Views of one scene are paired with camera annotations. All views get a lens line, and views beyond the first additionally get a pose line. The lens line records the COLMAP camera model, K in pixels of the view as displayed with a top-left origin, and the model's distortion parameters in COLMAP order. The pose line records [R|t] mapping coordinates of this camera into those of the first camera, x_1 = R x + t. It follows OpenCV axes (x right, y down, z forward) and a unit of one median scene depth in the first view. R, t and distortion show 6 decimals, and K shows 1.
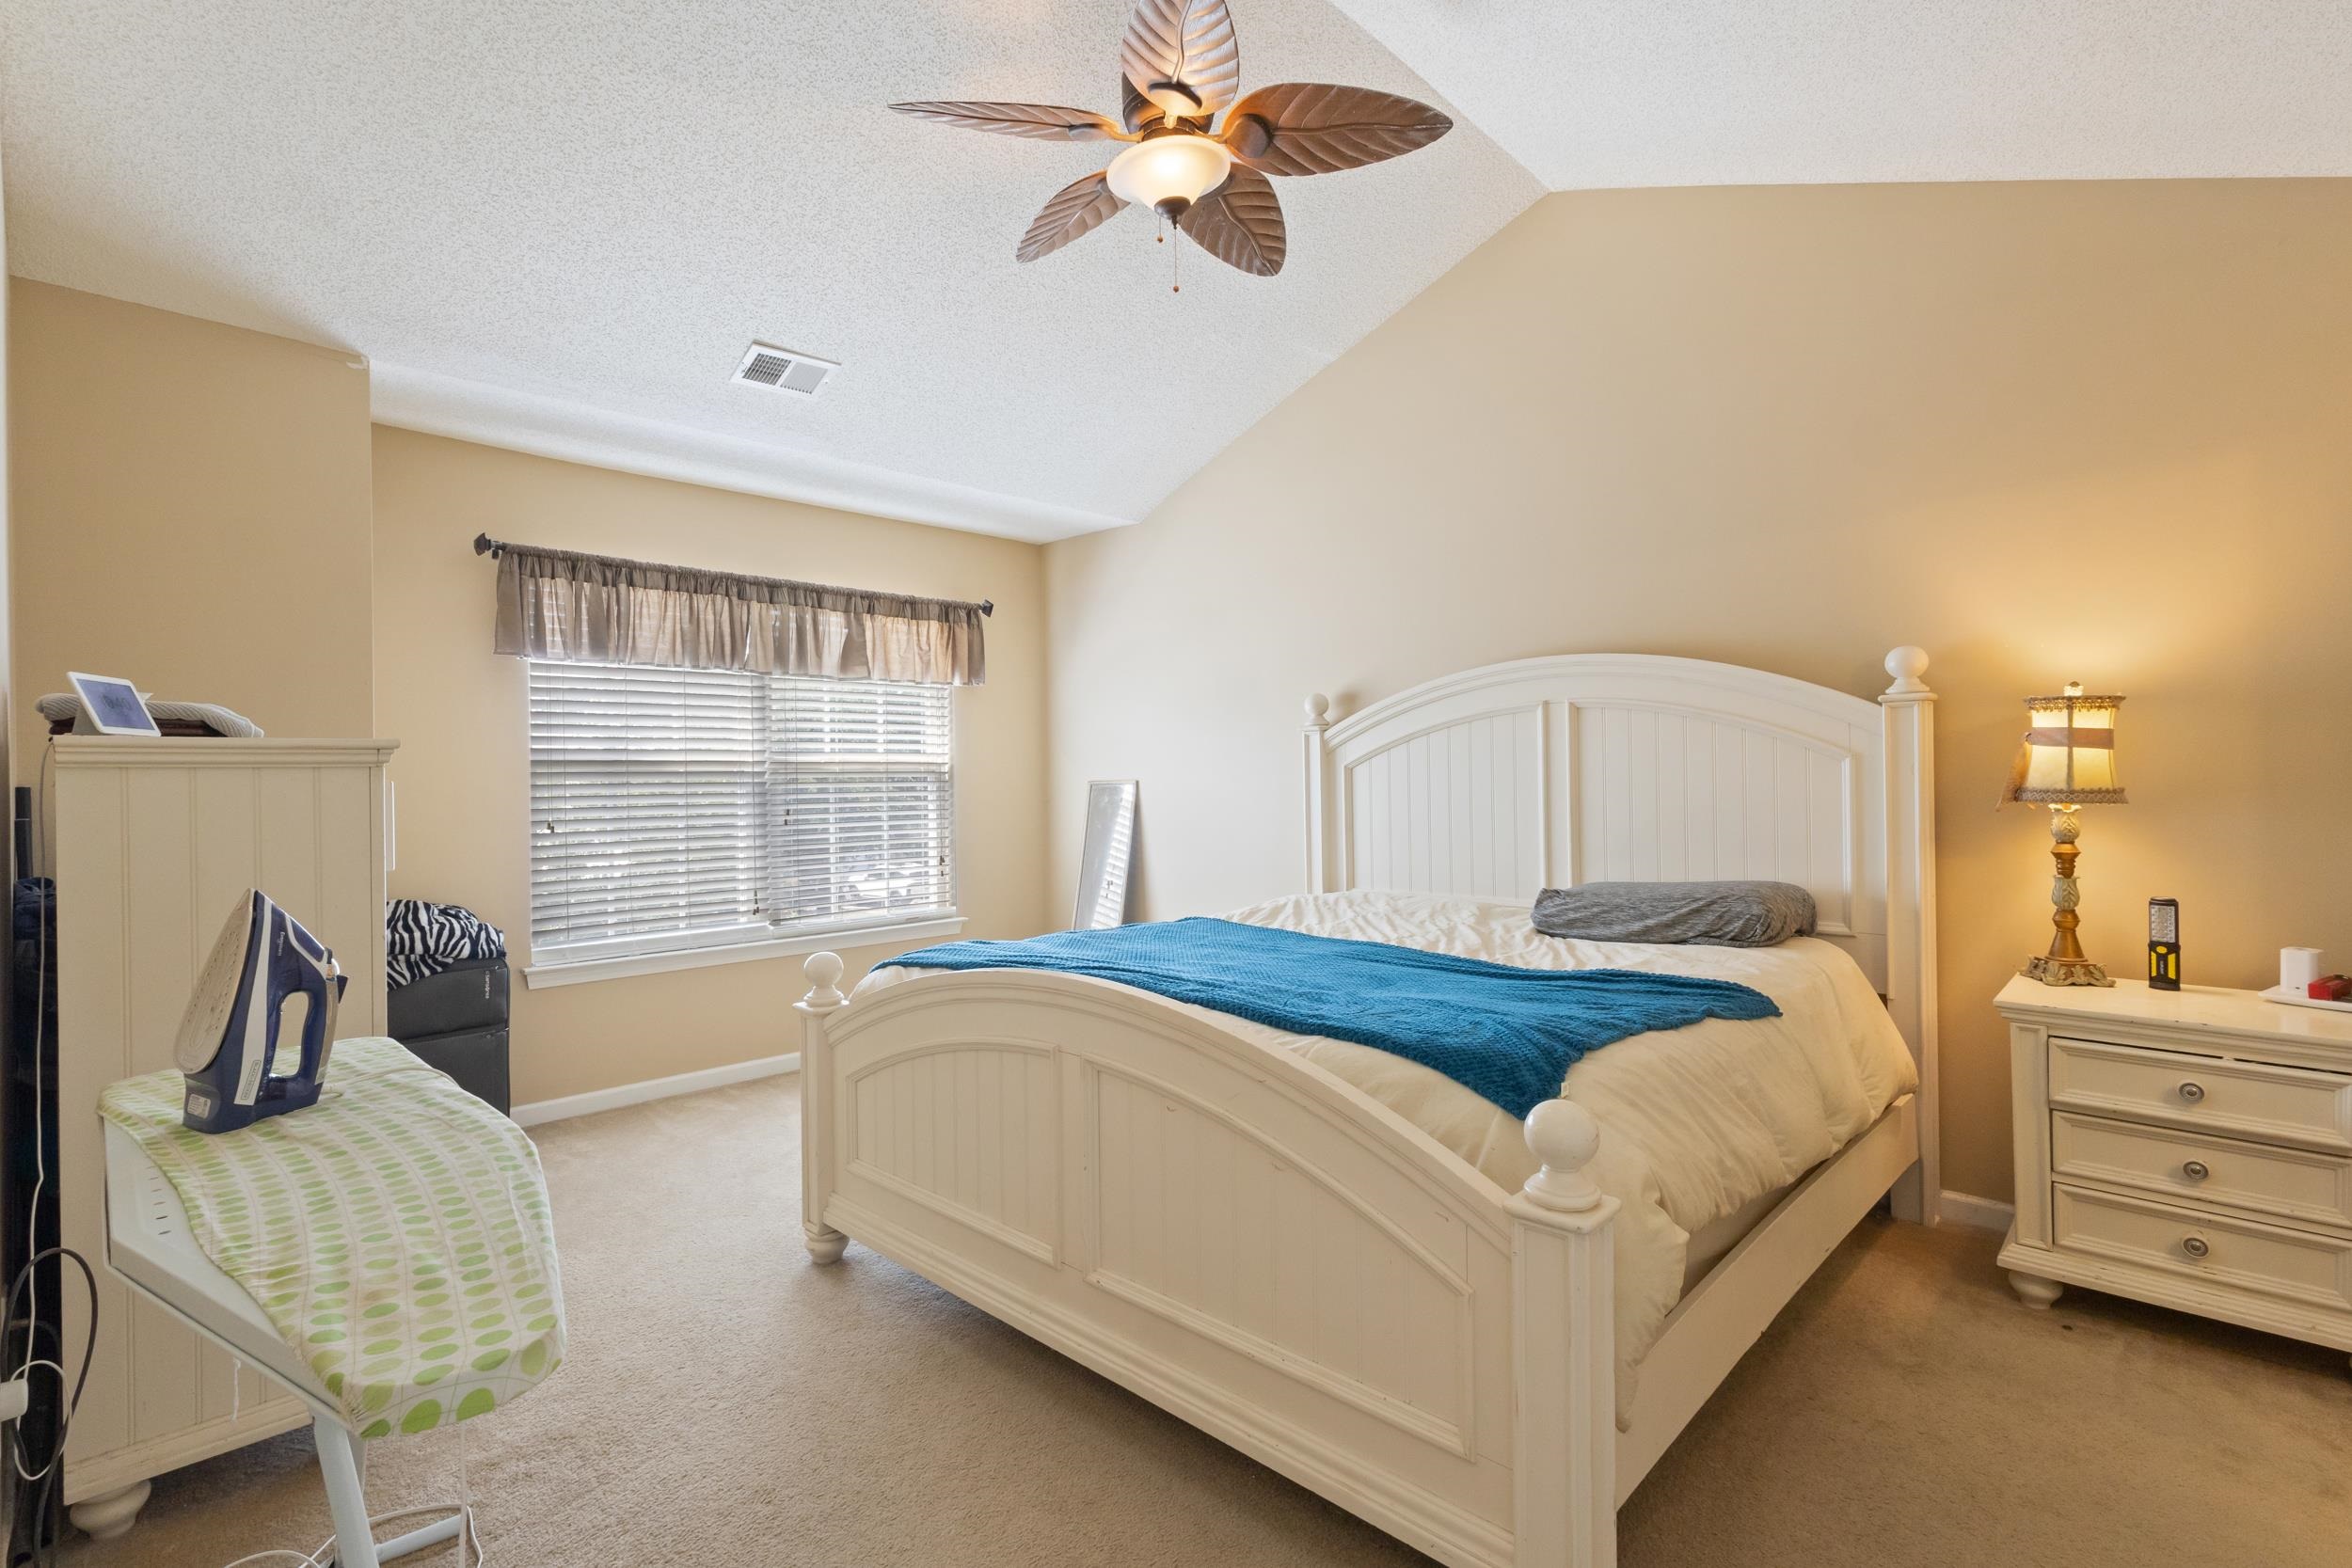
lens RADIAL K [[1082.7, 0, 1165.8], [0, 1082.7, 783.6], [0, 0, 1]] dist [0.002598, 0.001562]
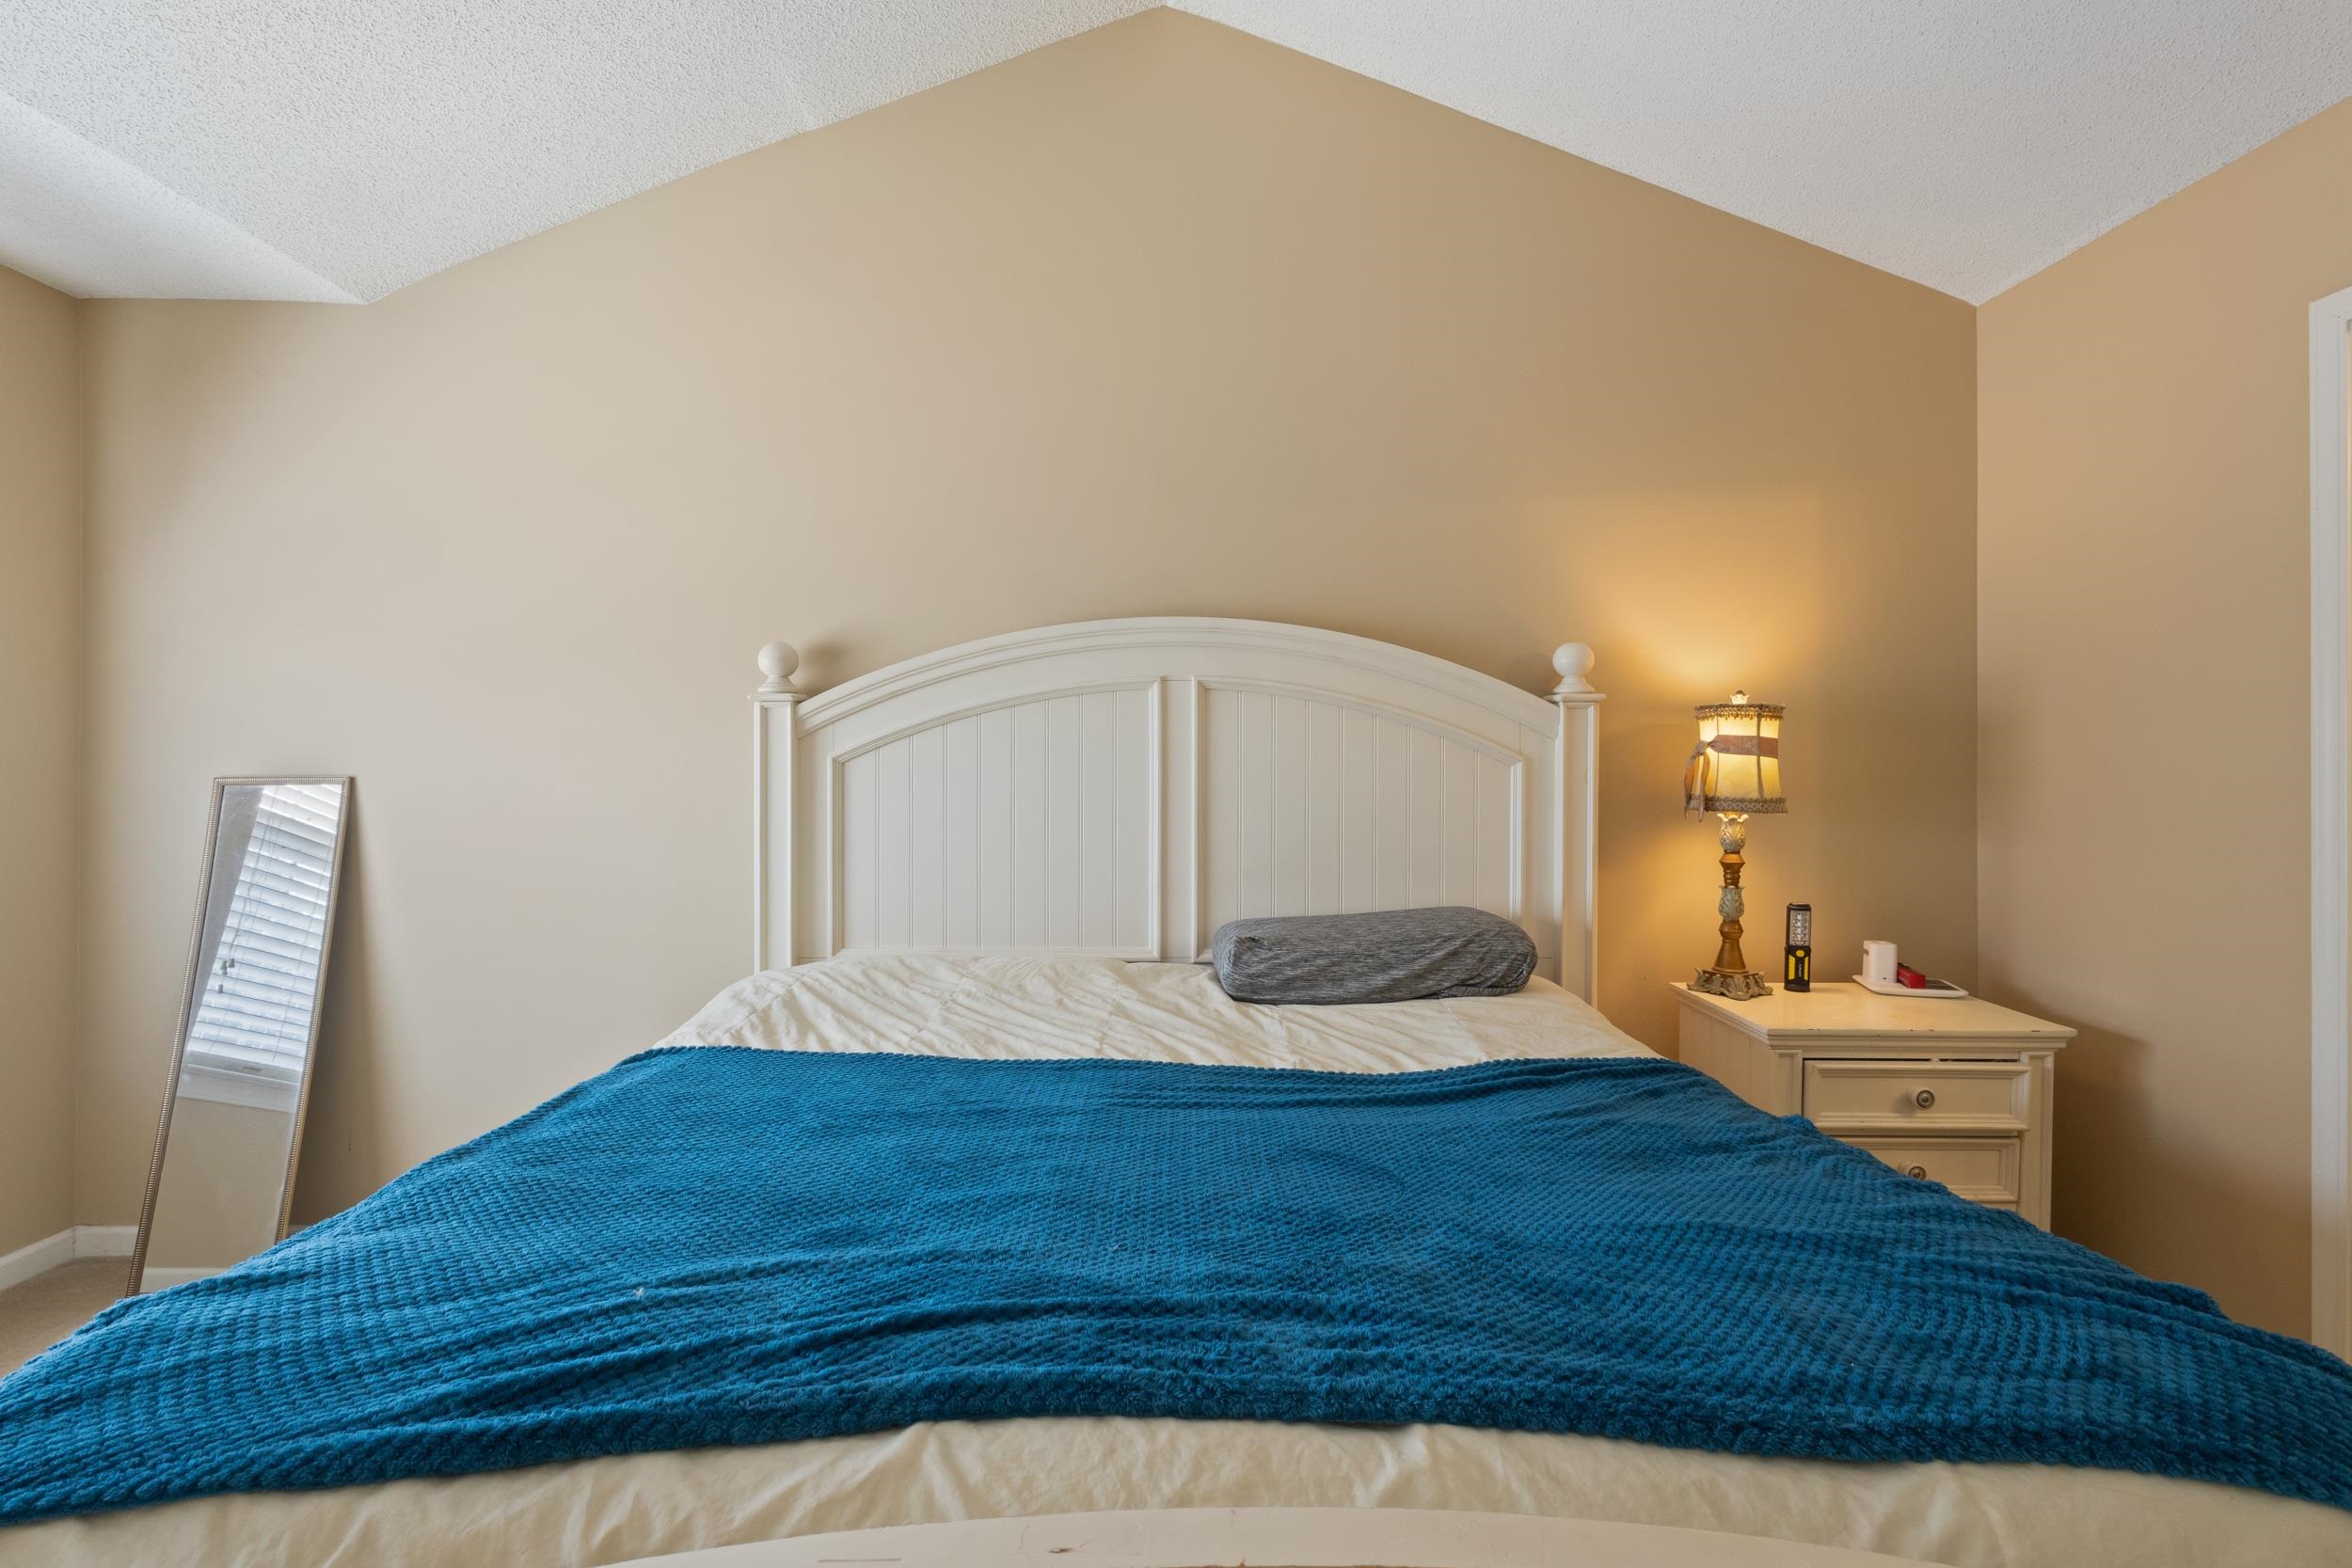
lens RADIAL K [[1077.0, 0, 1168.4], [0, 1077.0, 773.6], [0, 0, 1]] dist [0.000703, 0.001154]
pose [[0.717726, 0.010362, 0.696248, -0.205547], [-0.006974, 0.999946, -0.007693, -0.005683], [-0.696291, 0.000665, 0.717760, 0.598761]]
